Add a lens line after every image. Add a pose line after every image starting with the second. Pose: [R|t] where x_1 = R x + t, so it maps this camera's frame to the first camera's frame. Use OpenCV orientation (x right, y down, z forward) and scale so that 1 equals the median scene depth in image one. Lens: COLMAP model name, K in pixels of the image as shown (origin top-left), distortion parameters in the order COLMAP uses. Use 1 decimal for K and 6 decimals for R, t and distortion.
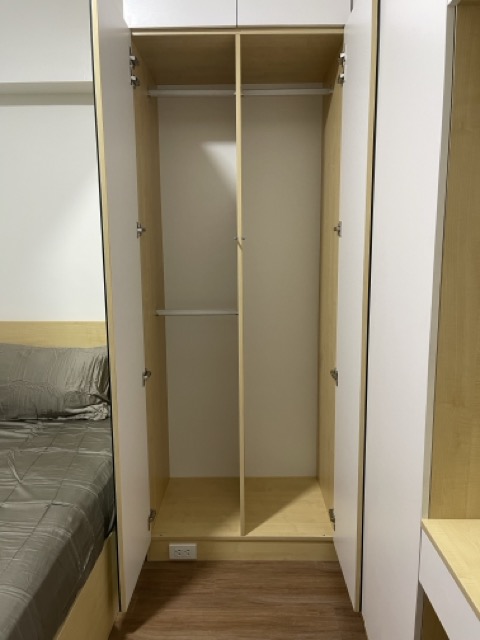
lens RADIAL K [[483.7, 0, 240.7], [0, 483.7, 324.3], [0, 0, 1]] dist [0.086261, -0.113558]
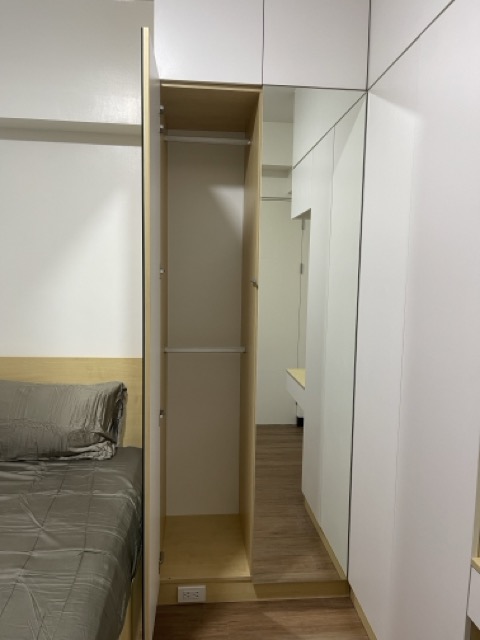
lens RADIAL K [[483.7, 0, 240.7], [0, 483.7, 324.3], [0, 0, 1]] dist [0.086261, -0.113558]
pose [[0.994003, 0.015572, 0.108238, -0.135710], [-0.009675, 0.998451, -0.054795, -0.024943], [-0.108924, 0.053419, 0.992614, -0.019867]]
